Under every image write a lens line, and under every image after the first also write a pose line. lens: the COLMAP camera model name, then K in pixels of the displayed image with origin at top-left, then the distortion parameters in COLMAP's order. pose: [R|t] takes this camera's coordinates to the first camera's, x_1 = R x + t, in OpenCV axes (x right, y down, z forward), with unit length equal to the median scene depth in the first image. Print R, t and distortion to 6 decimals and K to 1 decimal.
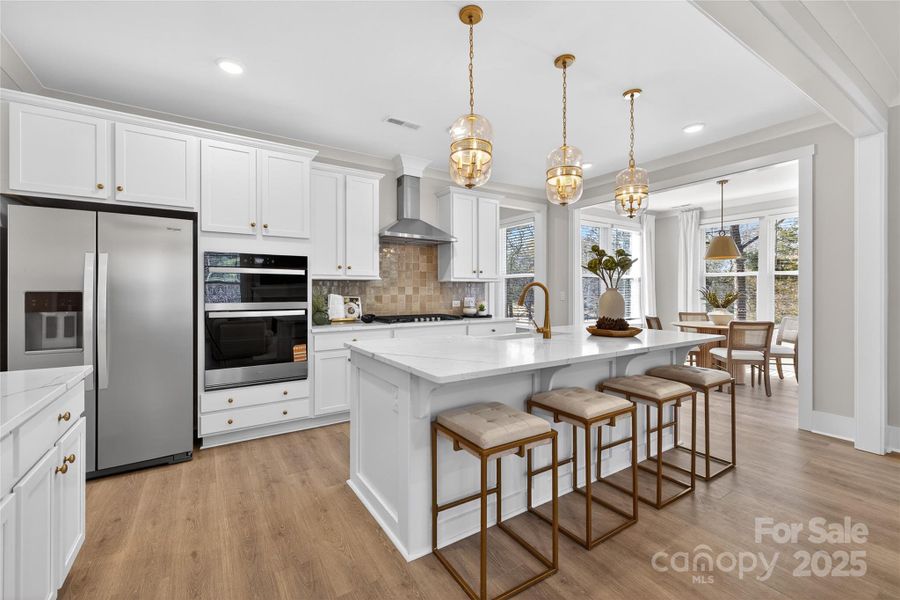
lens RADIAL K [[377.2, 0, 450.0], [0, 377.2, 294.0], [0, 0, 1]] dist [0.004413, 0.000173]
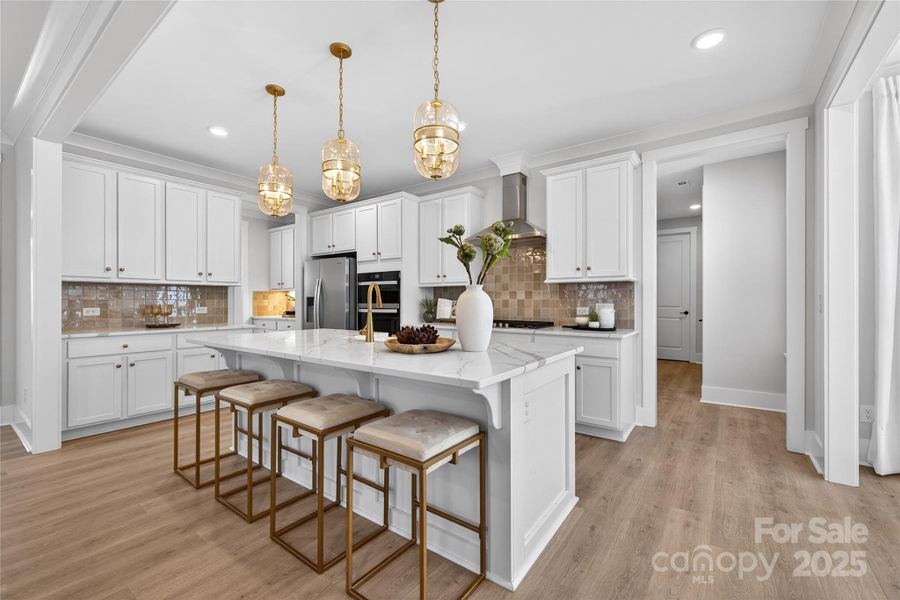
lens RADIAL K [[377.2, 0, 449.3], [0, 377.2, 301.0], [0, 0, 1]] dist [0.004413, 0.000173]
pose [[0.352840, 0.000534, -0.935684, 0.801268], [-0.006384, 0.999978, -0.001837, 0.010150], [0.935662, 0.006622, 0.352835, 0.565827]]
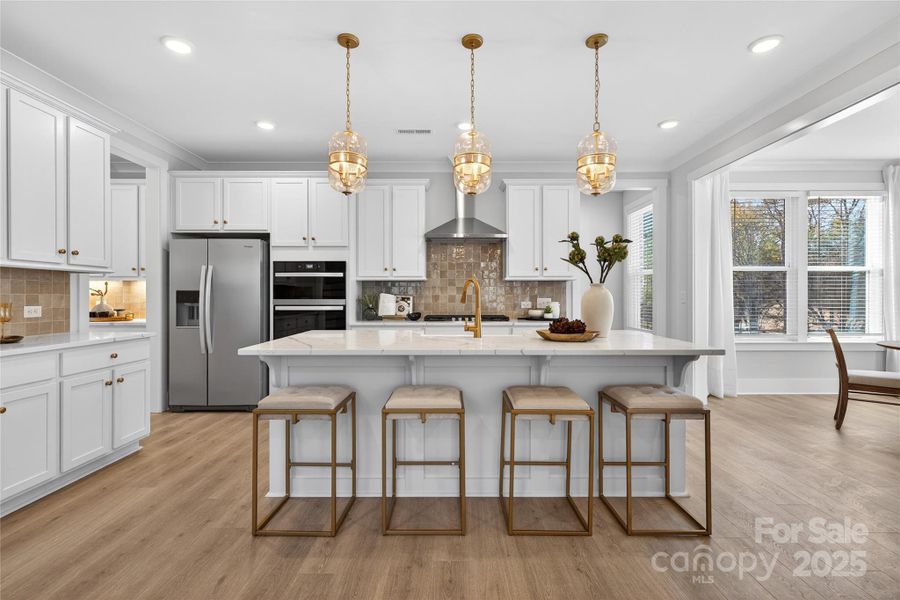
lens RADIAL K [[418.7, 0, 452.7], [0, 418.7, 297.9], [0, 0, 1]] dist [-0.003347, 0.001830]
pose [[0.840358, 0.001939, -0.542028, 0.509681], [-0.003504, 0.999992, -0.001856, 0.014453], [0.542020, 0.003459, 0.840358, 0.062937]]
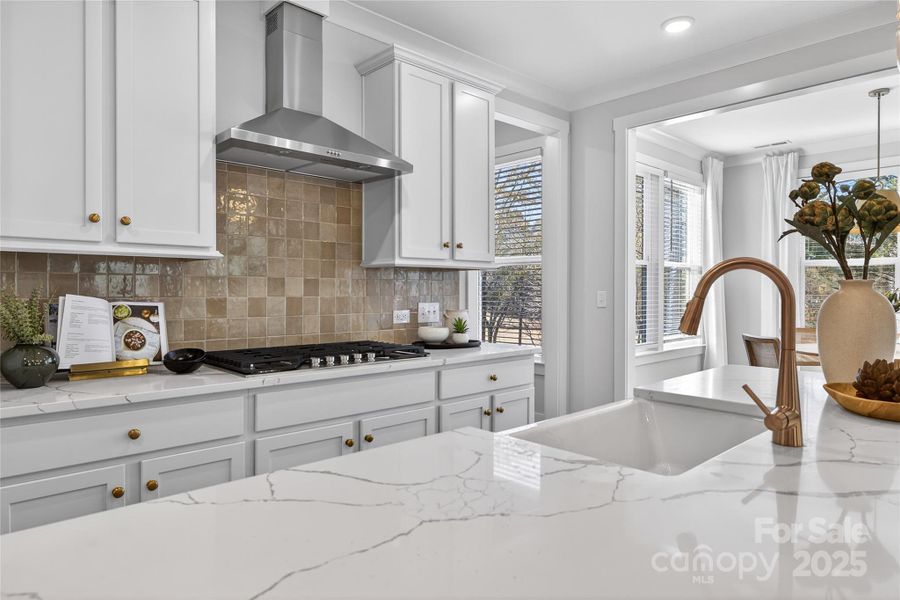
lens RADIAL K [[559.0, 0, 451.7], [0, 559.0, 295.2], [0, 0, 1]] dist [-0.008642, 0.002288]
pose [[0.983455, 0.001528, 0.181144, -0.055596], [-0.002073, 0.999994, 0.002817, -0.002014], [-0.181138, -0.003146, 0.983453, 0.403910]]
